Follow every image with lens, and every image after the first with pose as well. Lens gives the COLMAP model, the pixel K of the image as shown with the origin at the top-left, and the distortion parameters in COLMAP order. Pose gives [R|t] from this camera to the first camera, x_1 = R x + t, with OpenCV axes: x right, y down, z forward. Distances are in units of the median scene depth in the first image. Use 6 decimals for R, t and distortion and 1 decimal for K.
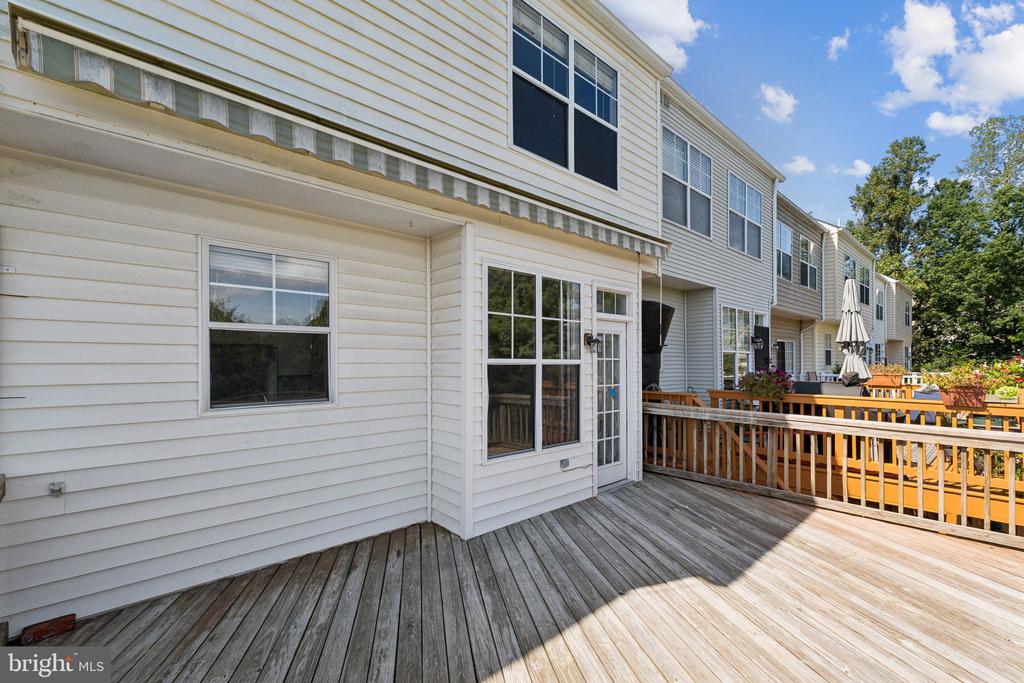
lens RADIAL K [[439.6, 0, 516.5], [0, 439.6, 343.9], [0, 0, 1]] dist [0.000959, 0.000166]
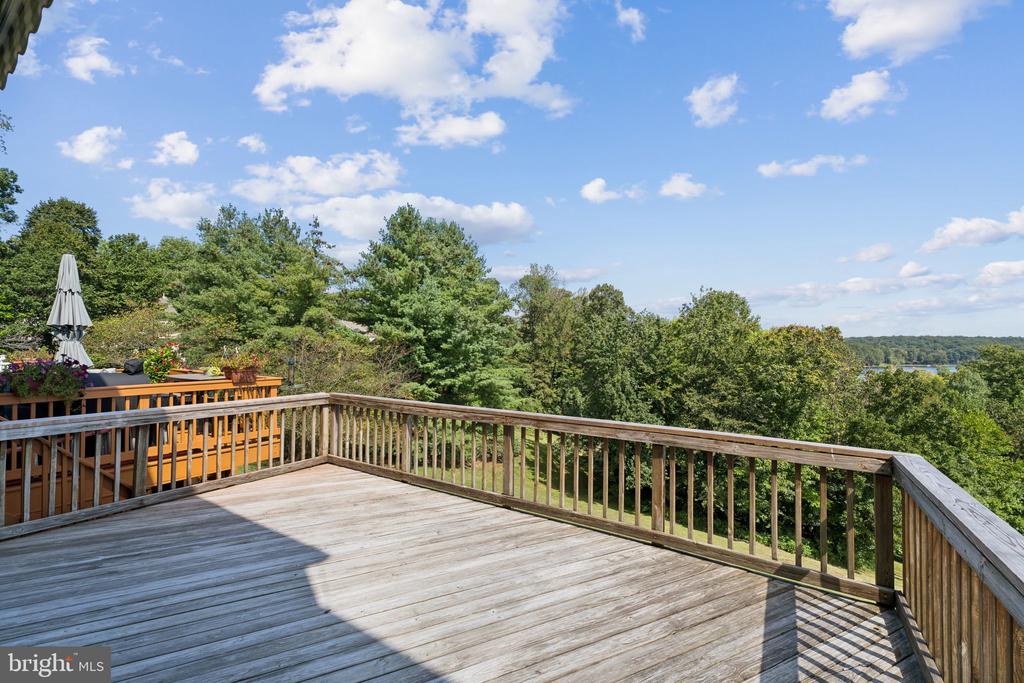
lens RADIAL K [[434.4, 0, 514.9], [0, 434.4, 356.7], [0, 0, 1]] dist [-0.000053, 0.000096]
pose [[-0.237882, -0.024054, 0.970996, -0.442522], [-0.034710, 0.999265, 0.016251, 0.018076], [-0.970674, -0.029837, -0.238542, 0.550550]]
